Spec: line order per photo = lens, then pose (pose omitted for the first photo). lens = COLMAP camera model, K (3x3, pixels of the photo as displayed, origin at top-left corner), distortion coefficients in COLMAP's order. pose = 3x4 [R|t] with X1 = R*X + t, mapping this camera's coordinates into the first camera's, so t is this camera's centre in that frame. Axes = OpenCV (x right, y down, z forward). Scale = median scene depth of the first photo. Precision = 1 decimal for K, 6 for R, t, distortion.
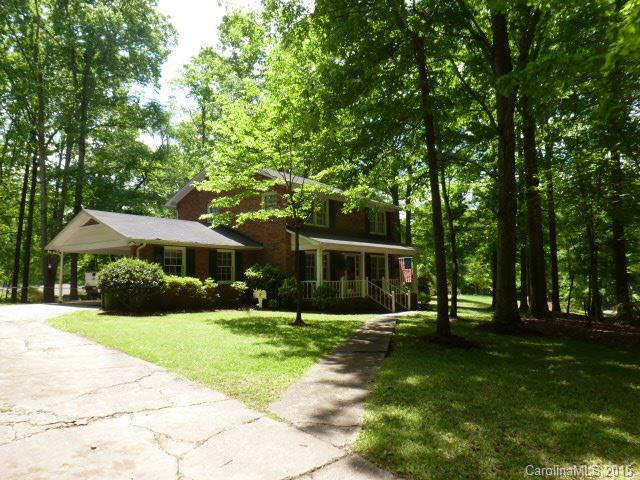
lens RADIAL K [[467.6, 0, 322.1], [0, 467.6, 236.3], [0, 0, 1]] dist [-0.042651, -0.000515]
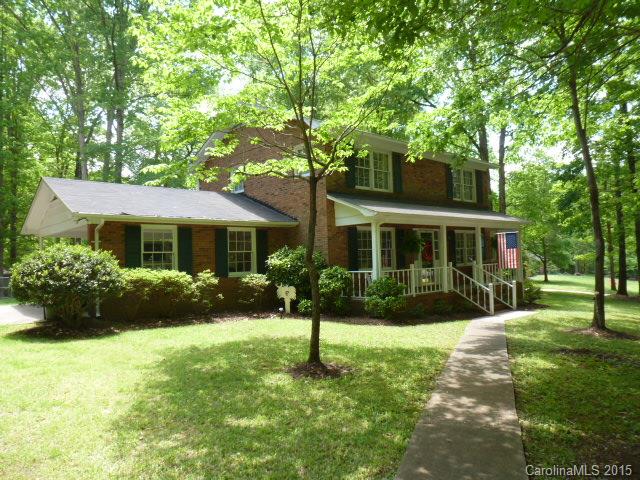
lens RADIAL K [[467.6, 0, 322.1], [0, 467.6, 236.3], [0, 0, 1]] dist [-0.042651, -0.000515]
pose [[0.985118, -0.026977, -0.169750, 0.032237], [0.034098, 0.998650, 0.039174, 0.018980], [0.168464, -0.044379, 0.984708, 0.344270]]
